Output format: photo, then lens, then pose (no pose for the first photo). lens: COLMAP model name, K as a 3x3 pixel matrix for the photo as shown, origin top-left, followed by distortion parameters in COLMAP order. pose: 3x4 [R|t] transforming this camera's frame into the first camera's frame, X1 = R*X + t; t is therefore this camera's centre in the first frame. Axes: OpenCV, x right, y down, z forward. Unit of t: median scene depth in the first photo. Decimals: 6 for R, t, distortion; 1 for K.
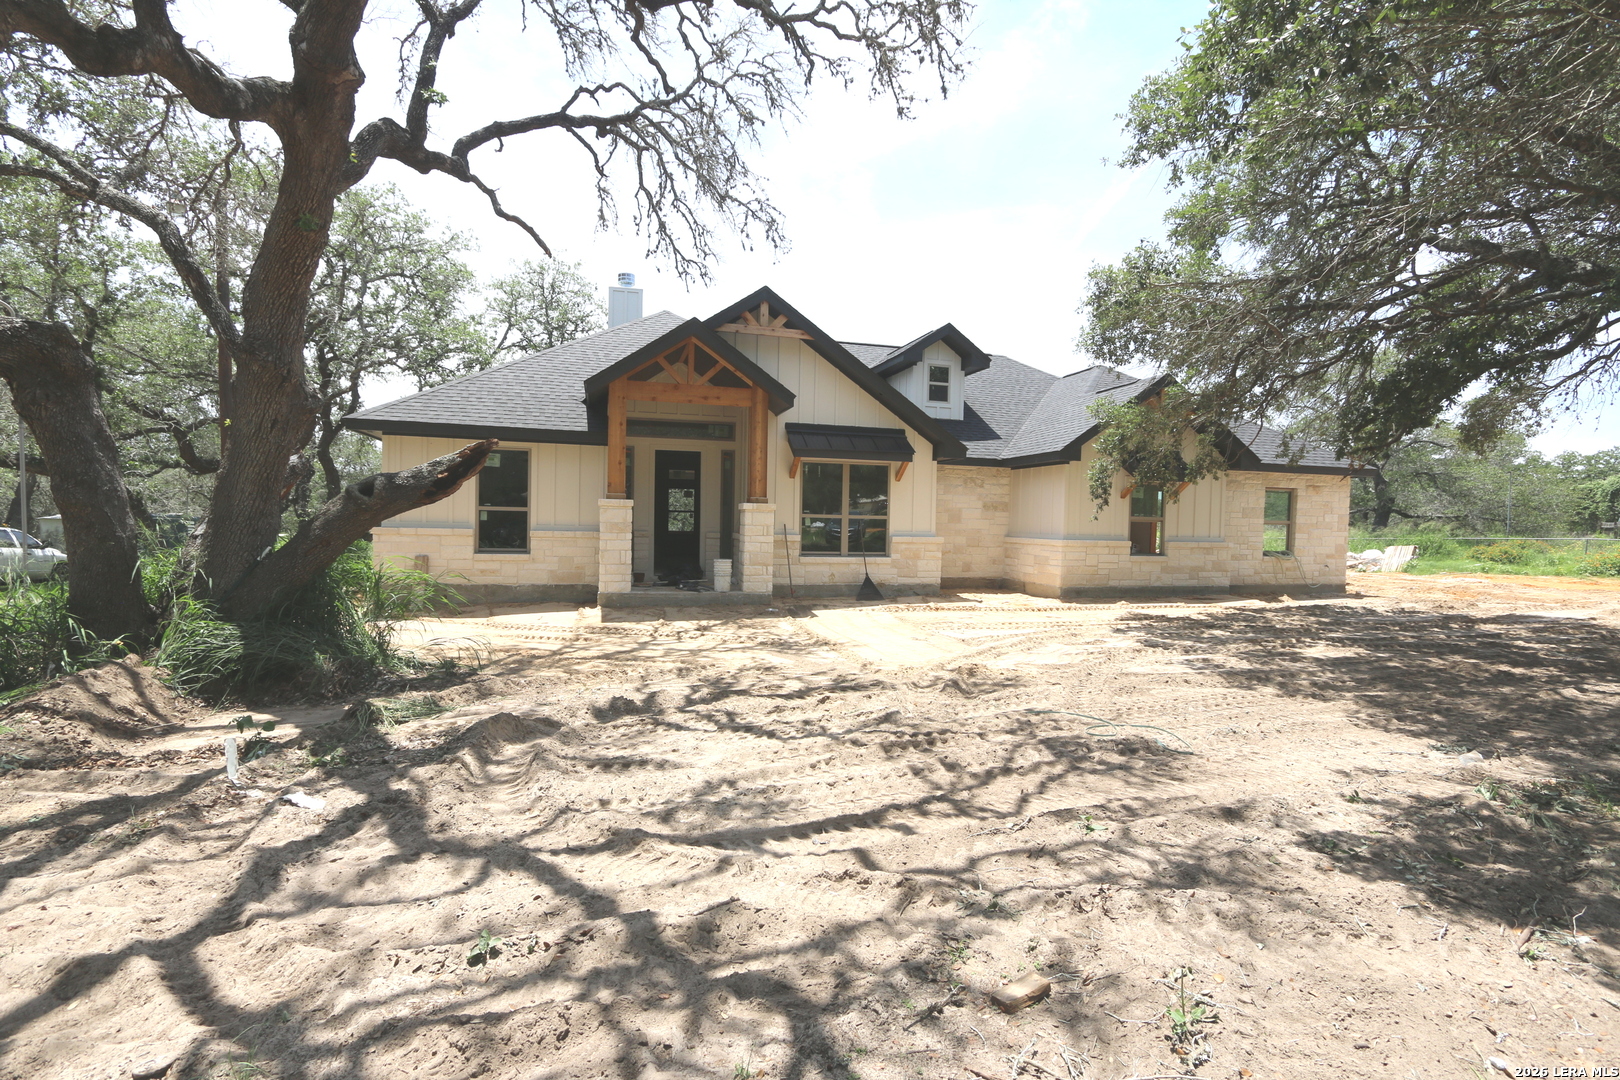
lens RADIAL K [[740.7, 0, 794.9], [0, 740.7, 548.6], [0, 0, 1]] dist [-0.014710, 0.000260]
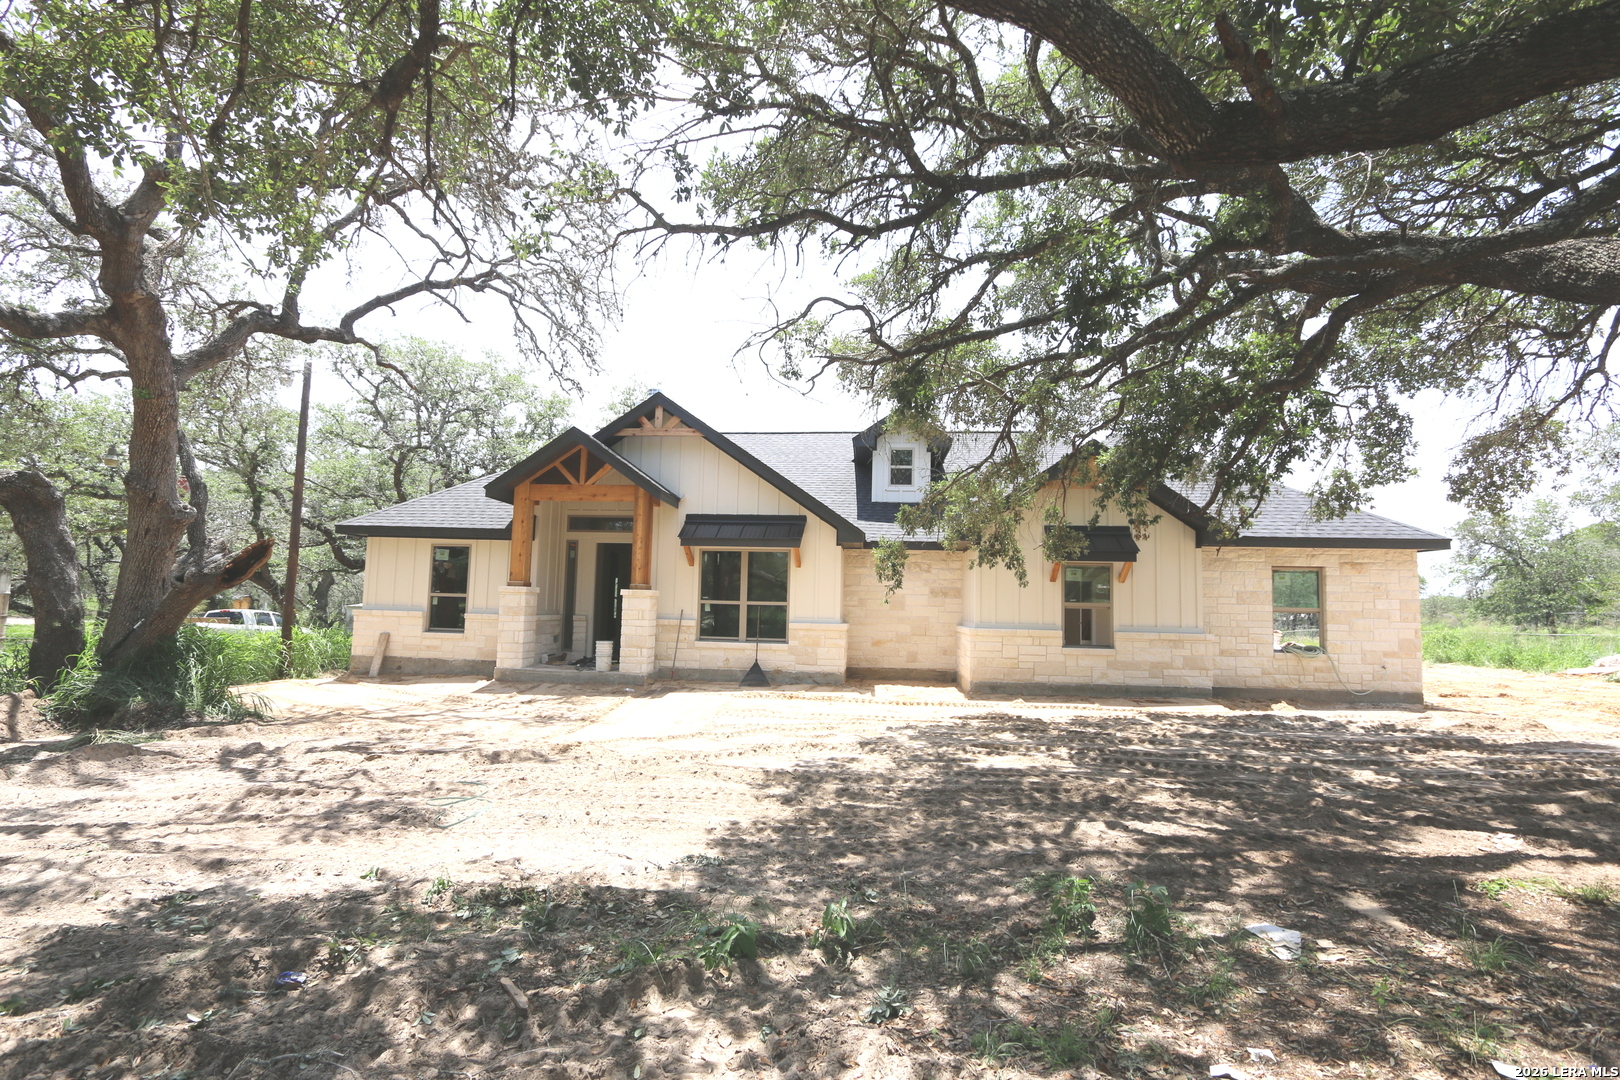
lens RADIAL K [[740.7, 0, 794.9], [0, 740.7, 548.6], [0, 0, 1]] dist [-0.014710, 0.000260]
pose [[0.934000, -0.026725, -0.356271, 0.506873], [-0.018149, 0.992362, -0.122019, 0.006298], [0.356811, 0.120431, 0.926381, 0.076031]]
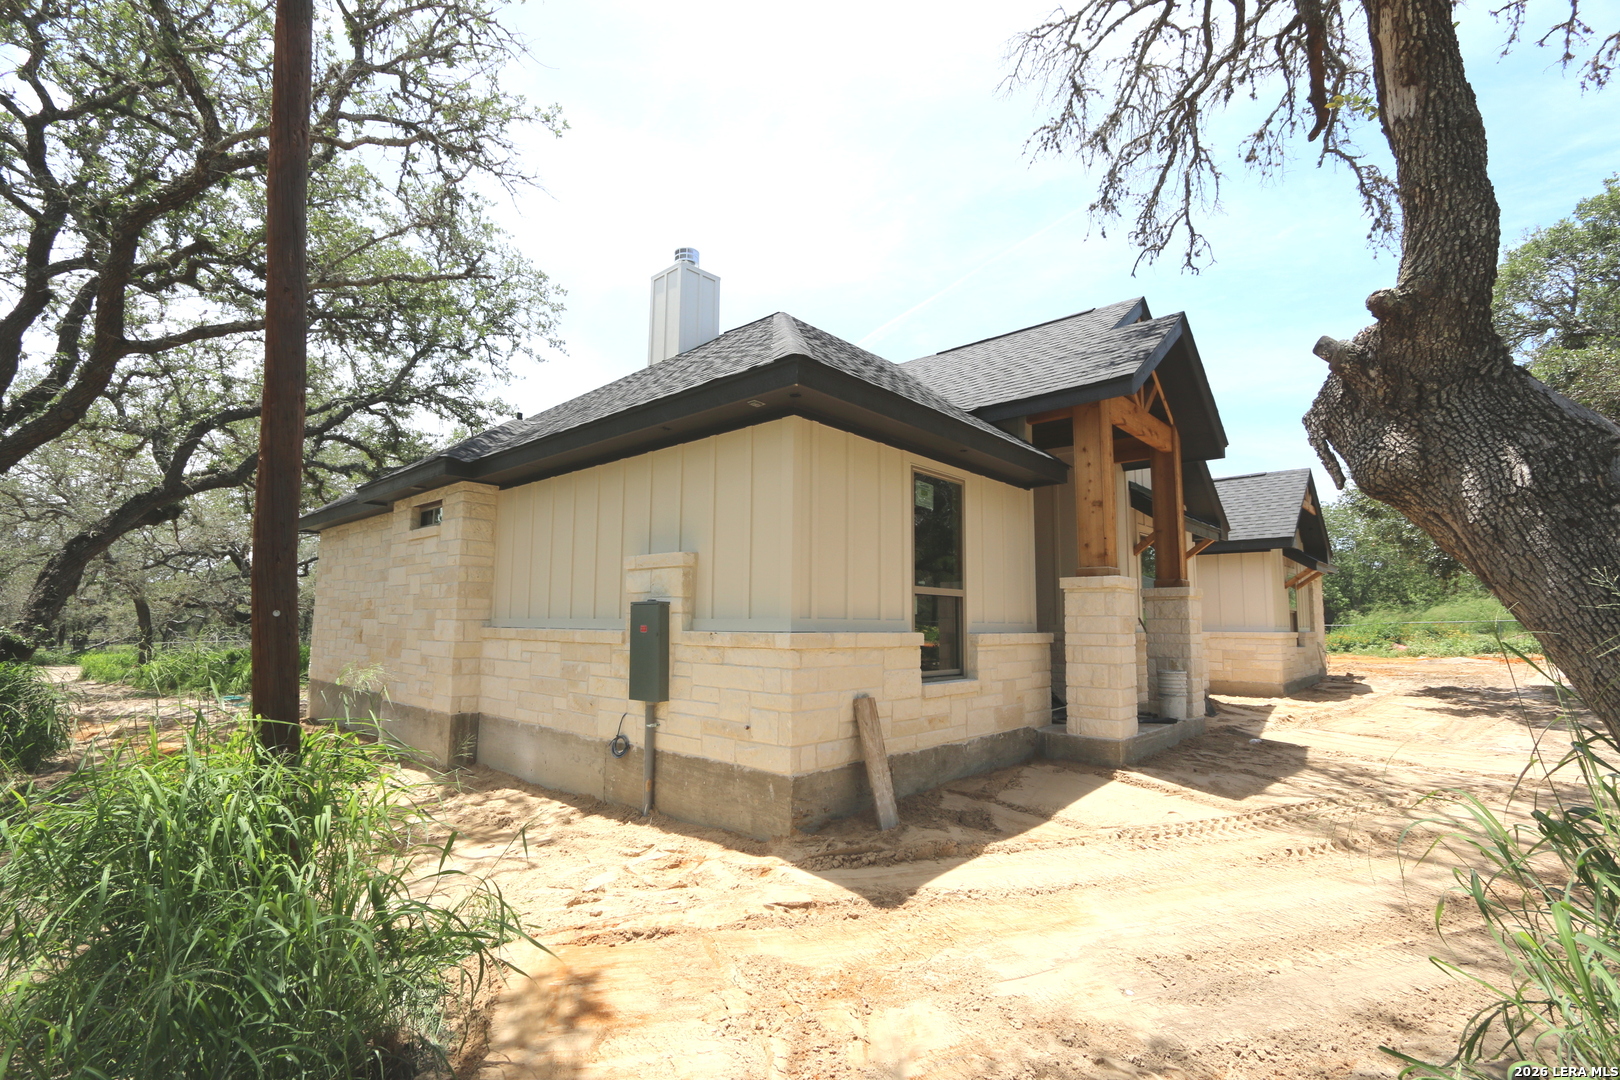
lens RADIAL K [[740.7, 0, 794.9], [0, 740.7, 548.6], [0, 0, 1]] dist [-0.014710, 0.000260]
pose [[0.846525, 0.035905, 0.531136, -0.685491], [0.030664, 0.992778, -0.115985, -0.025110], [-0.531464, 0.114471, 0.839311, 0.564836]]
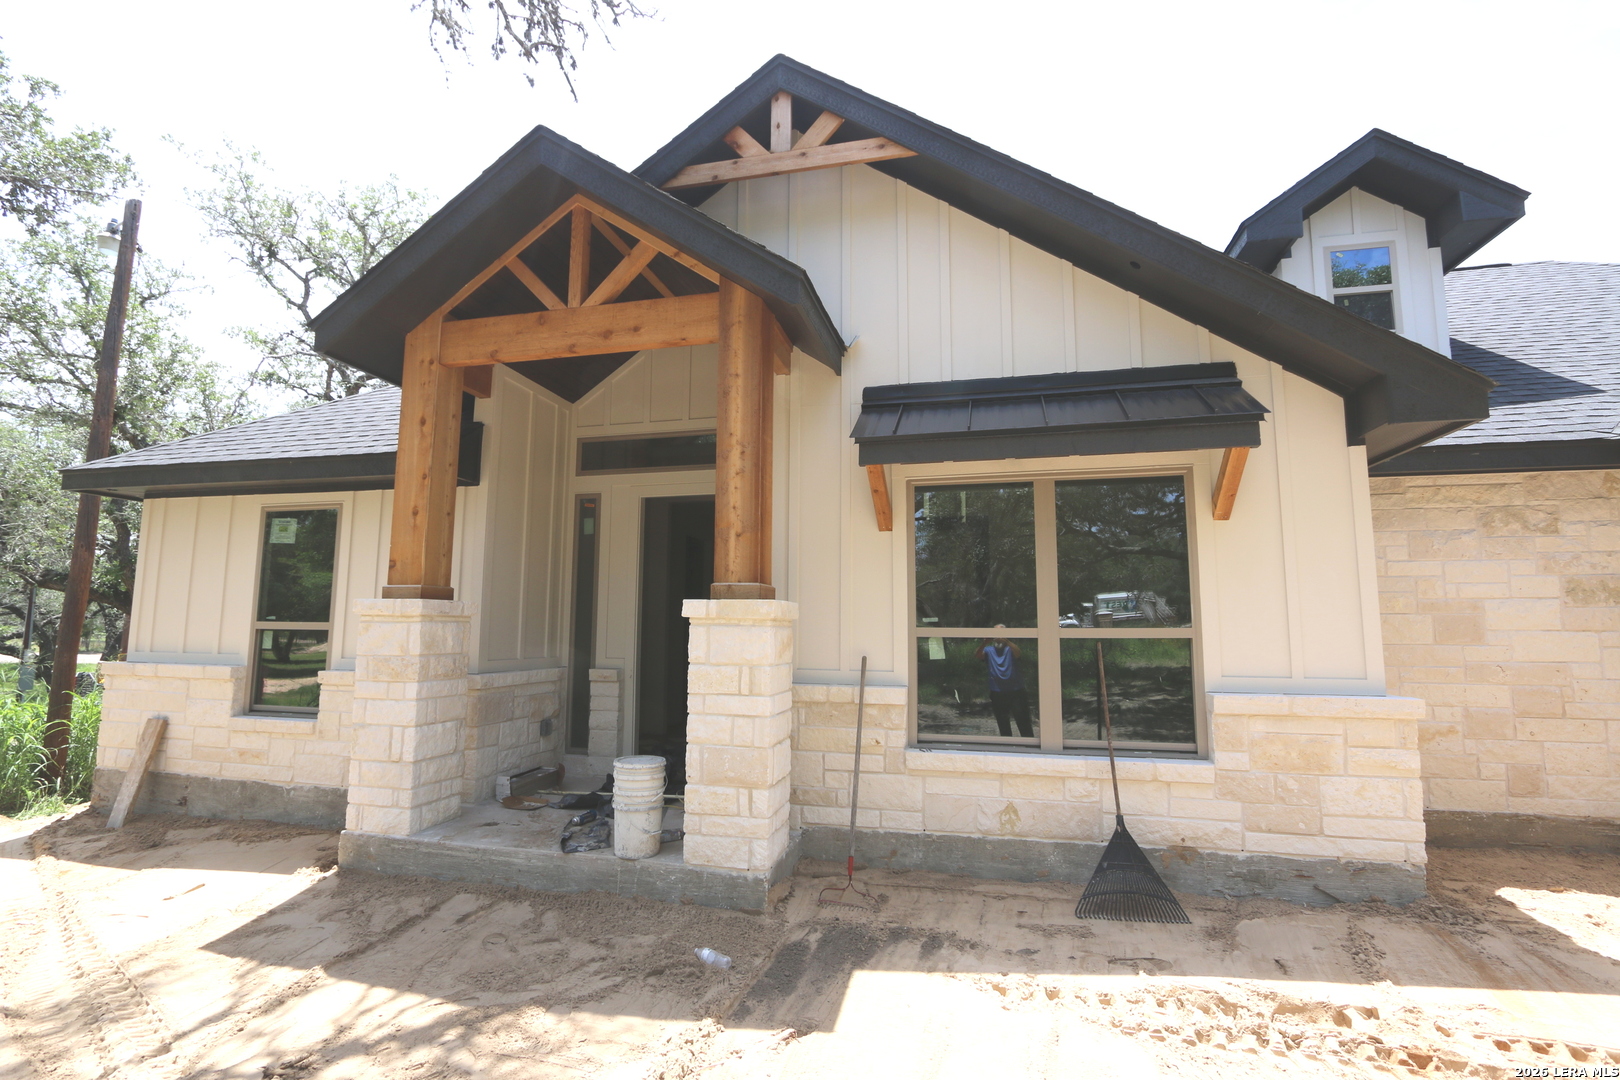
lens RADIAL K [[749.2, 0, 803.7], [0, 749.2, 547.7], [0, 0, 1]] dist [-0.012754, 0.000319]
pose [[0.877900, -0.068281, -0.473950, 0.136893], [-0.005934, 0.988154, -0.153354, -0.028673], [0.478807, 0.137442, 0.867095, 0.656187]]
